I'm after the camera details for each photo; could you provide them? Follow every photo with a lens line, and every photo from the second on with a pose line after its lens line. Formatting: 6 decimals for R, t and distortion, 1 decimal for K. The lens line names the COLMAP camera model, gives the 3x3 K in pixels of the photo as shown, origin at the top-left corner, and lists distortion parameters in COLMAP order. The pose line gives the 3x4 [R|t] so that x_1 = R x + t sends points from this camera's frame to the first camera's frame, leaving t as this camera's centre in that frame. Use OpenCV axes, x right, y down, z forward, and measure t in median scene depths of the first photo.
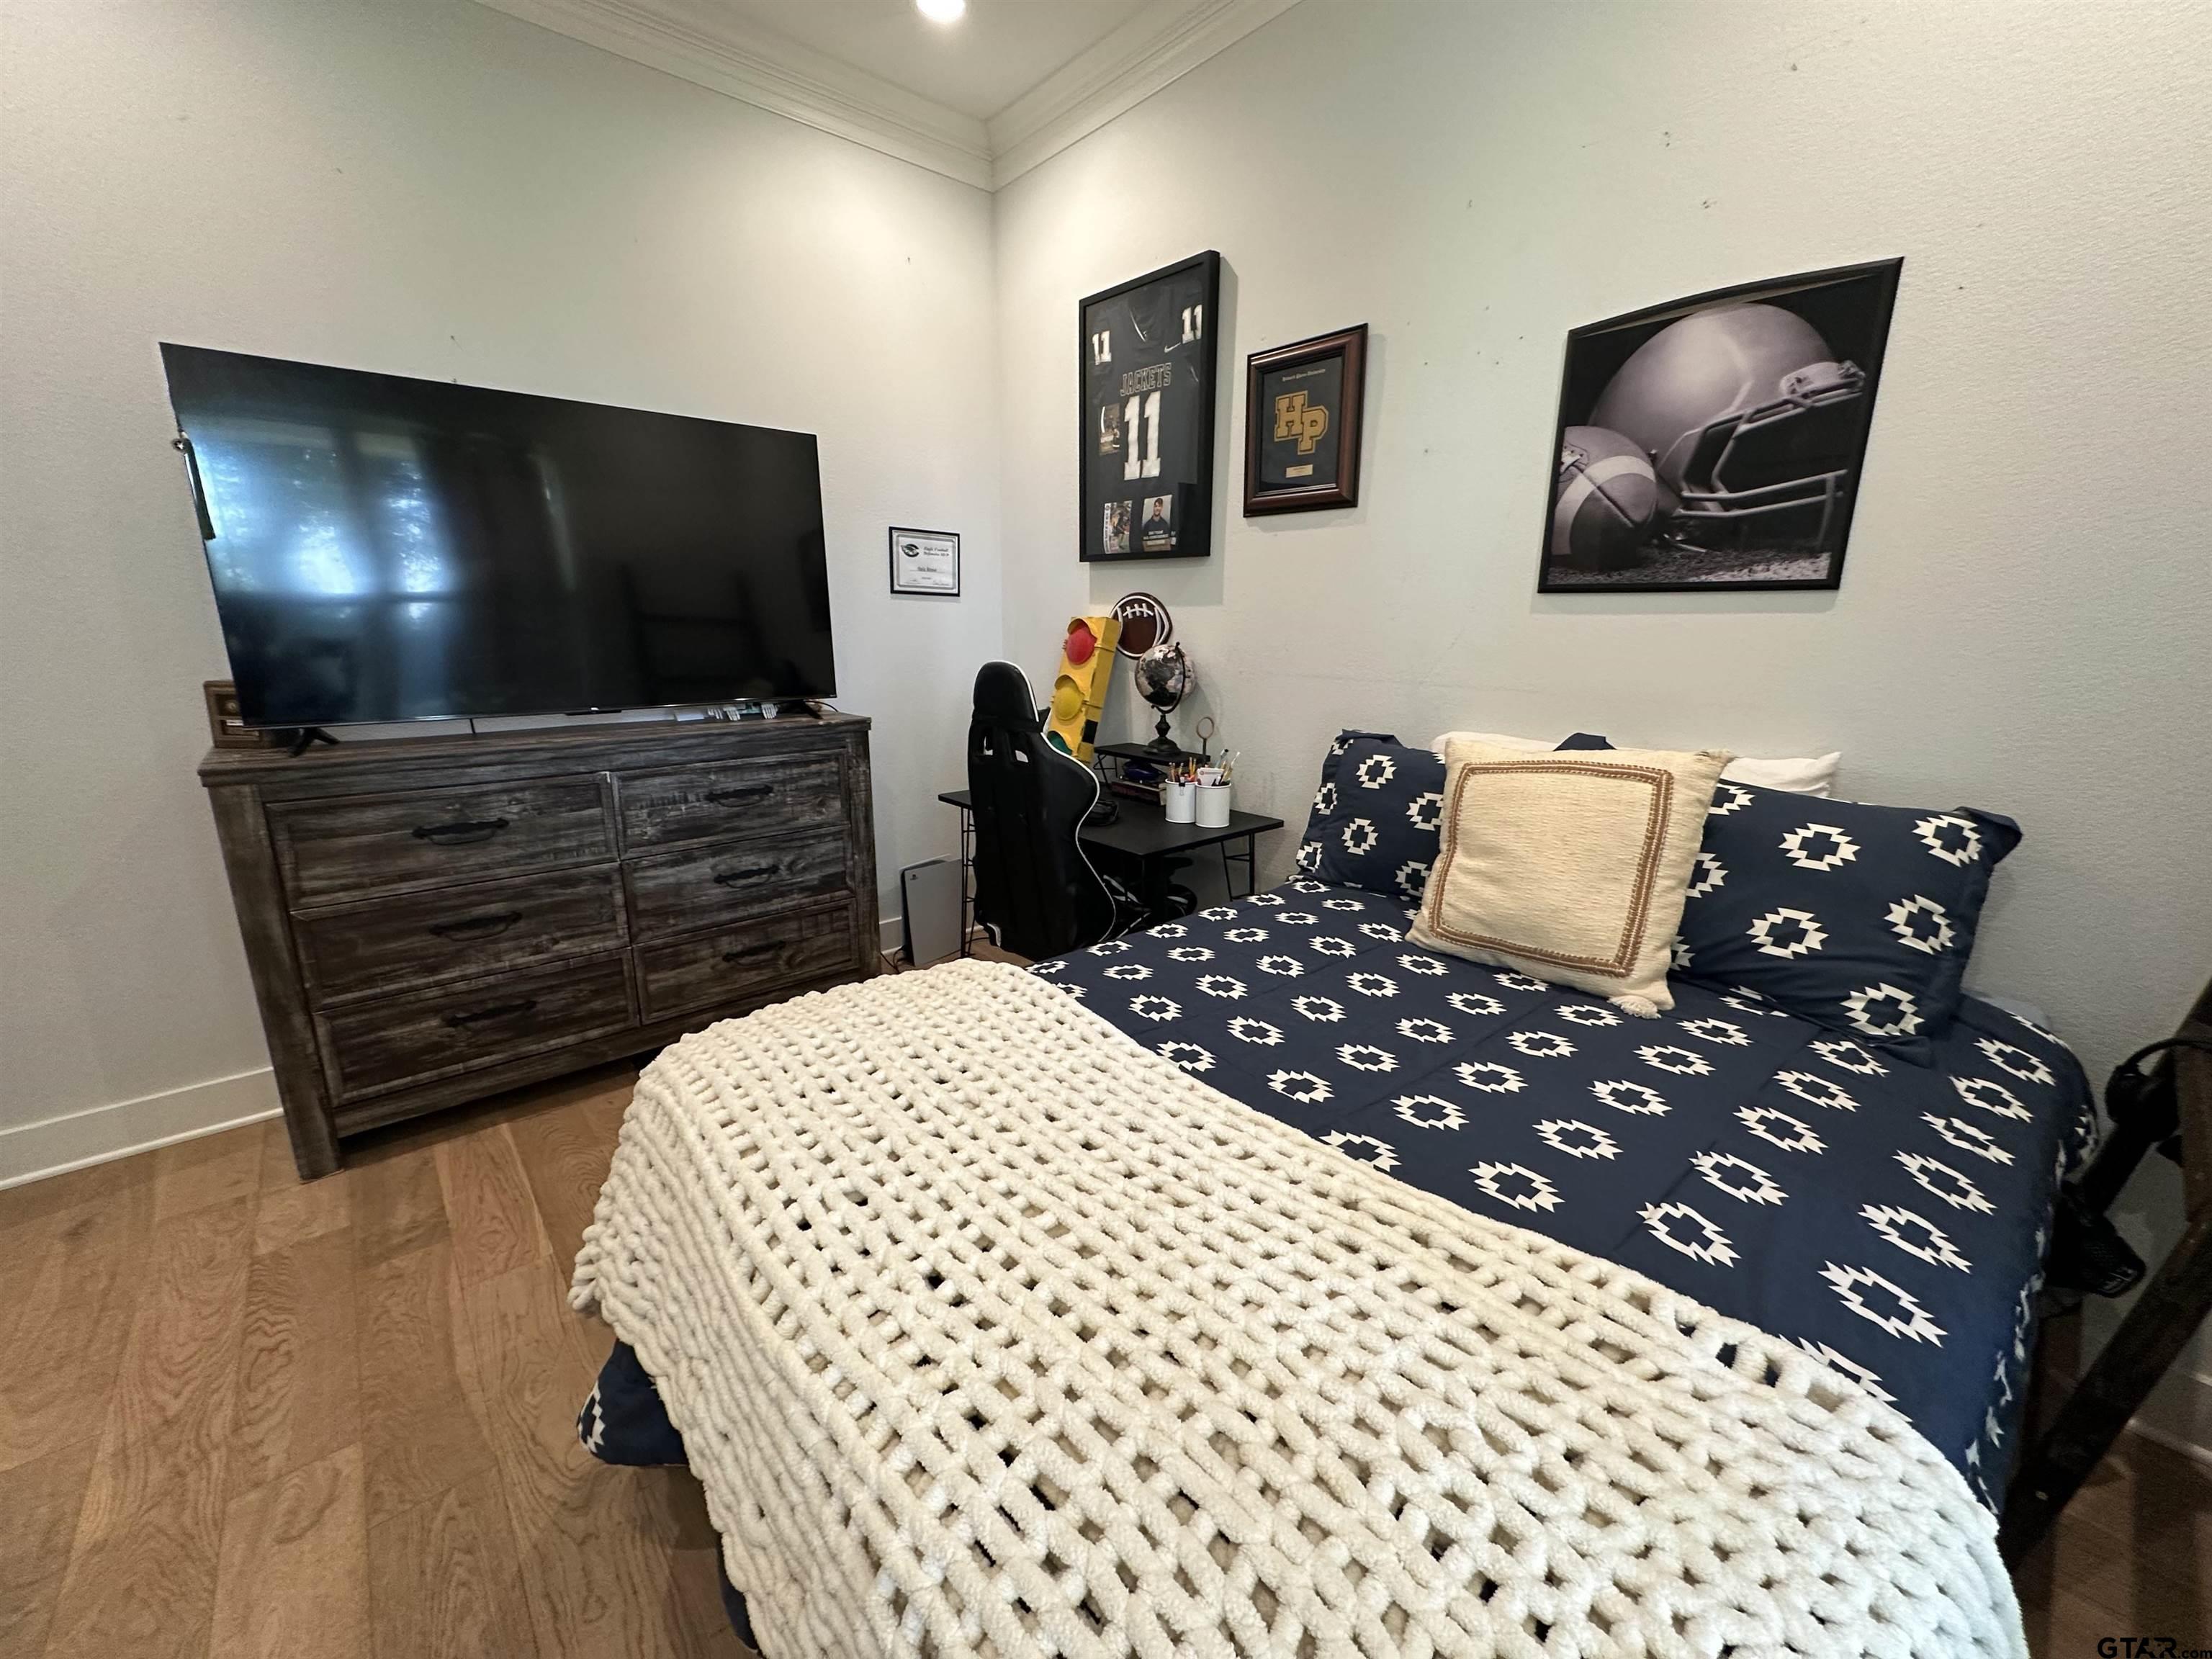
lens RADIAL K [[879.5, 0, 1103.1], [0, 879.5, 828.7], [0, 0, 1]] dist [0.000368, -0.000121]
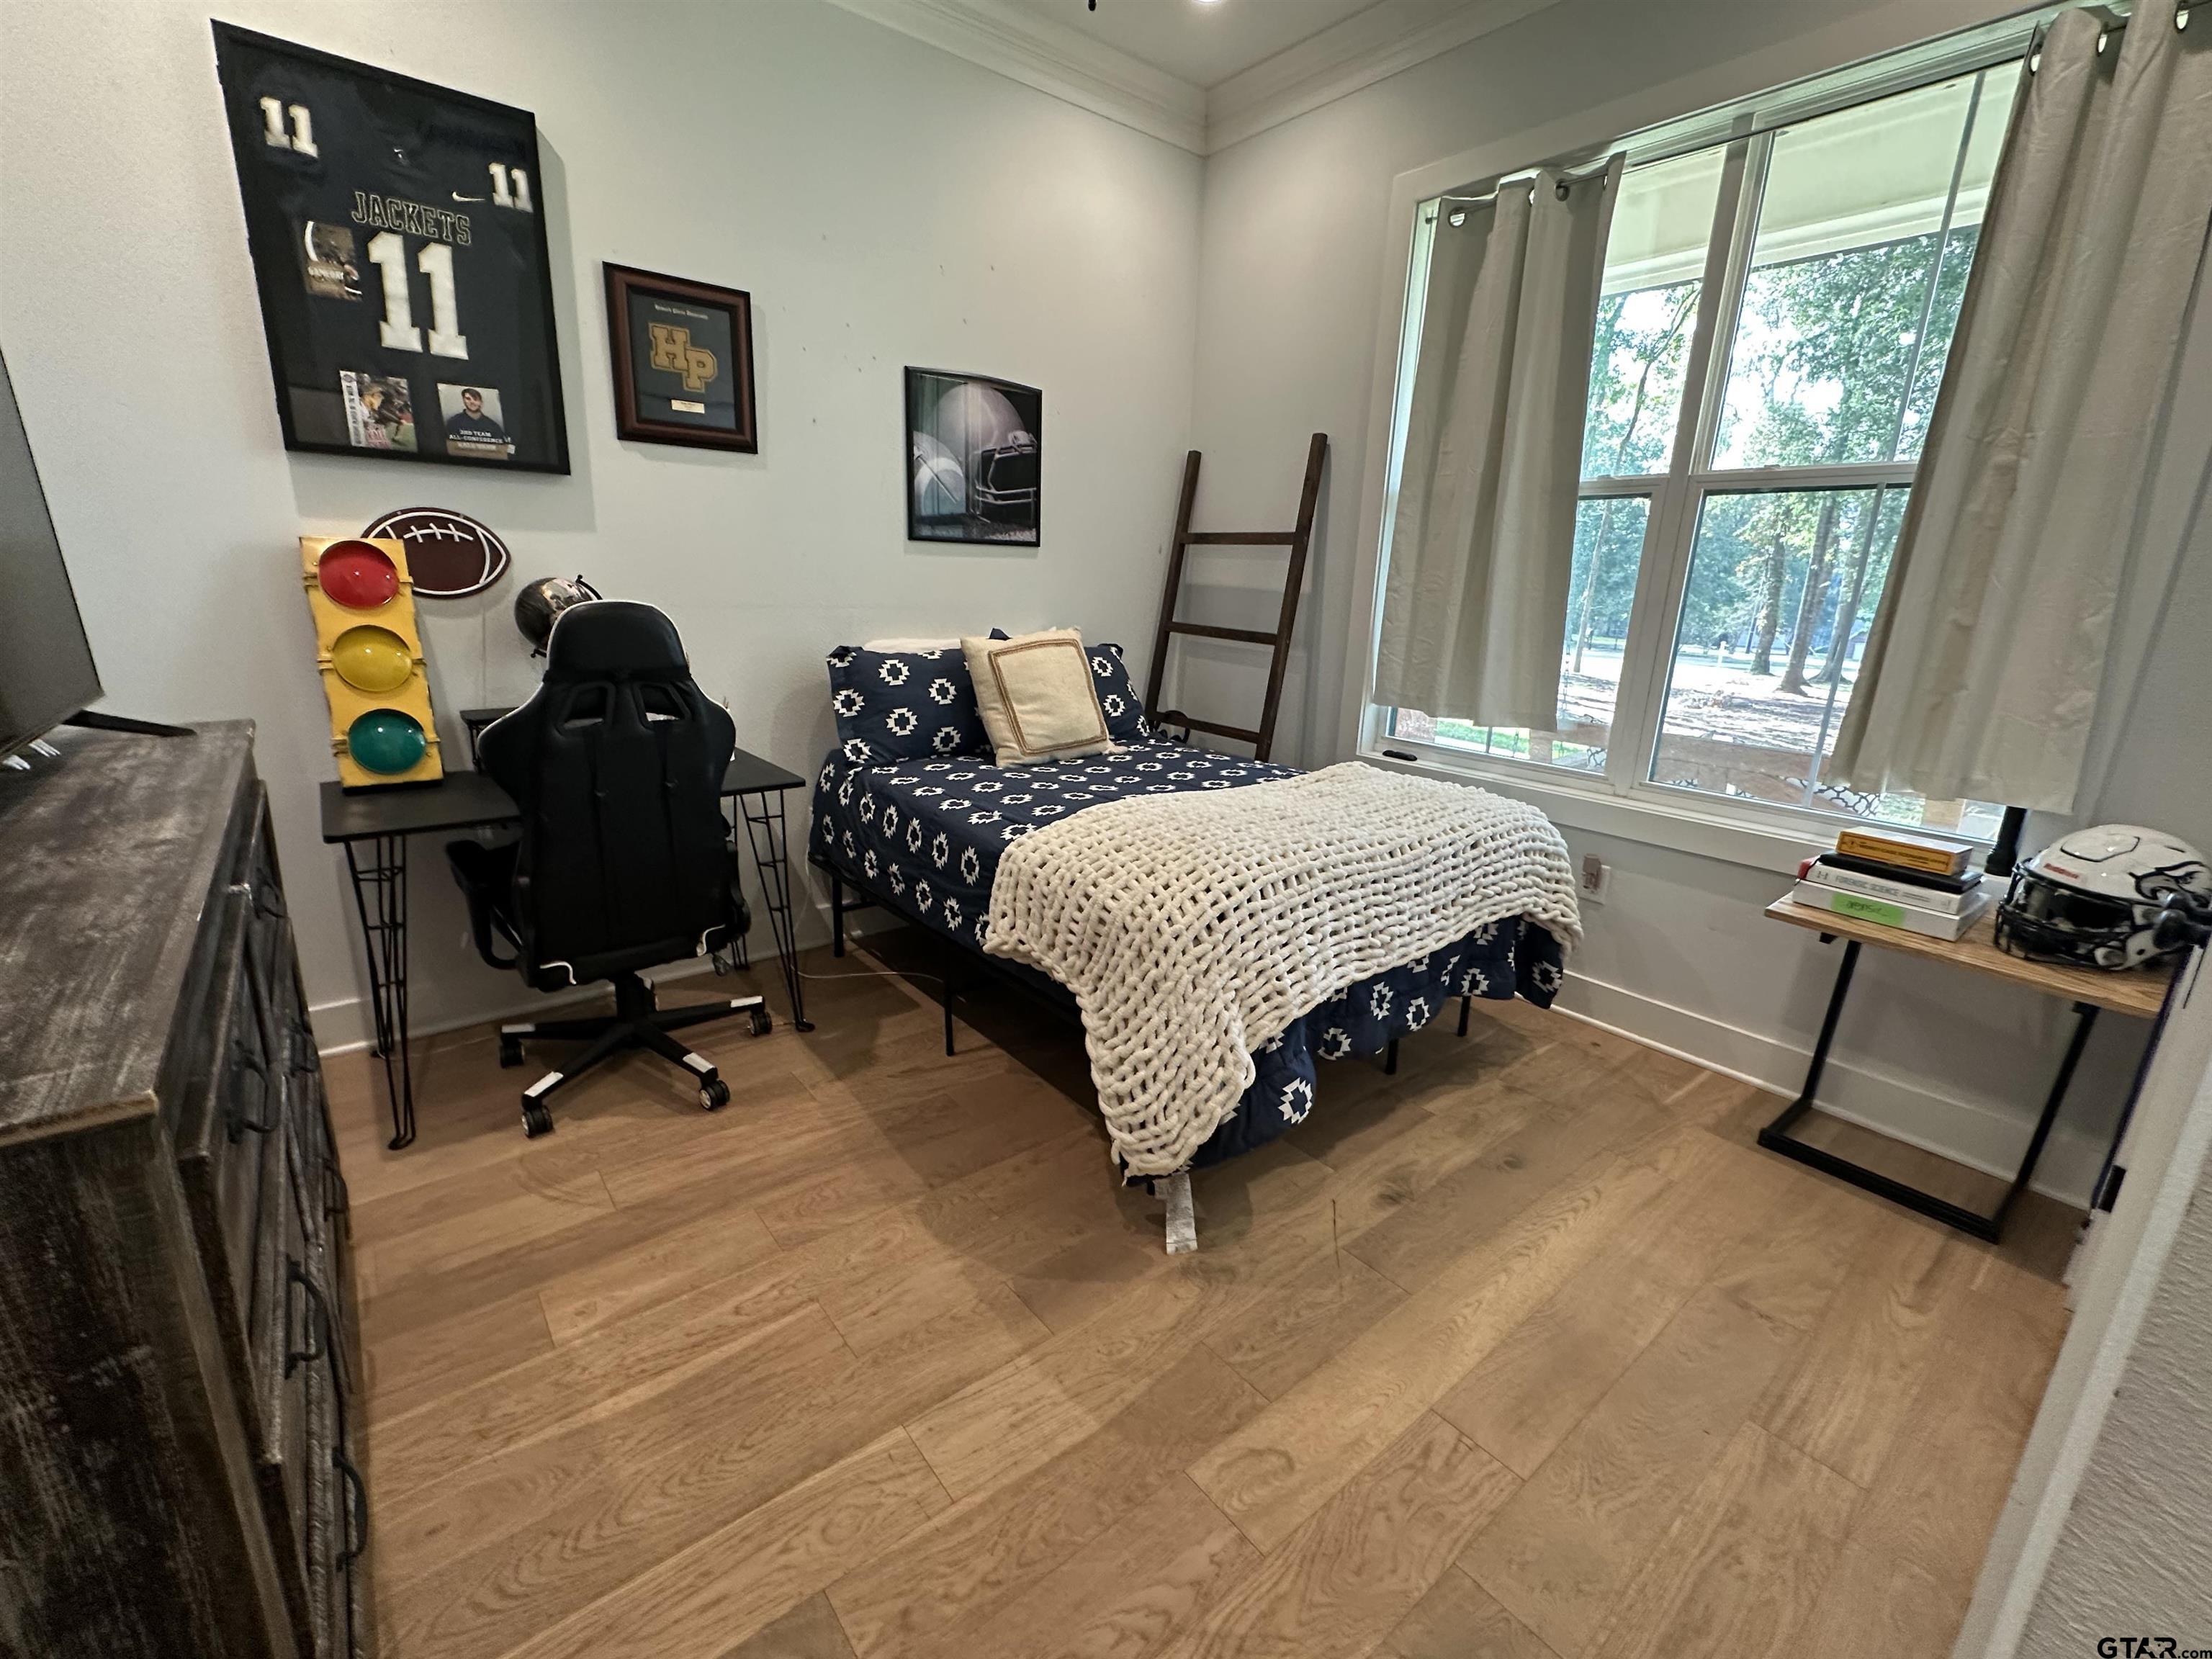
lens RADIAL K [[944.5, 0, 1106.7], [0, 944.5, 833.8], [0, 0, 1]] dist [0.000152, 0.000007]
pose [[0.036908, -0.273473, 0.961171, -0.968988], [0.204886, 0.943465, 0.260567, -0.121735], [-0.978090, 0.187314, 0.090852, 0.514458]]
